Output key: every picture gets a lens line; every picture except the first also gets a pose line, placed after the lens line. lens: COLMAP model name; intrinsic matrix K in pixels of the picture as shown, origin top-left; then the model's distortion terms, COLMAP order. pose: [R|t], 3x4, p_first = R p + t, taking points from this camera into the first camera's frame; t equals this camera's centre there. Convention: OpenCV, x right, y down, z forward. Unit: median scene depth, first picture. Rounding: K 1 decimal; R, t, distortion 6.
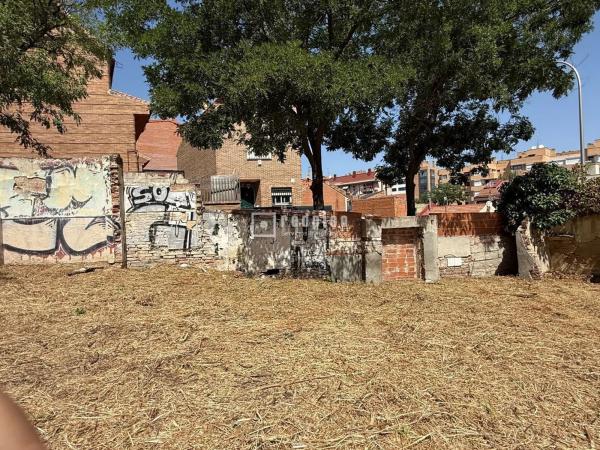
lens RADIAL K [[336.0, 0, 299.1], [0, 336.0, 223.1], [0, 0, 1]] dist [0.000564, 0.000856]
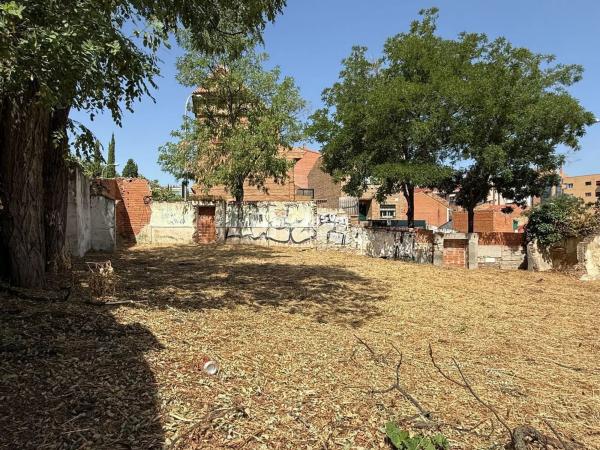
lens RADIAL K [[336.1, 0, 299.2], [0, 336.1, 226.3], [0, 0, 1]] dist [-0.000189, 0.000808]
pose [[0.955237, 0.040314, -0.293083, 0.019854], [-0.040536, 0.999164, 0.005317, -0.031592], [0.293053, 0.006802, 0.956072, -1.061422]]
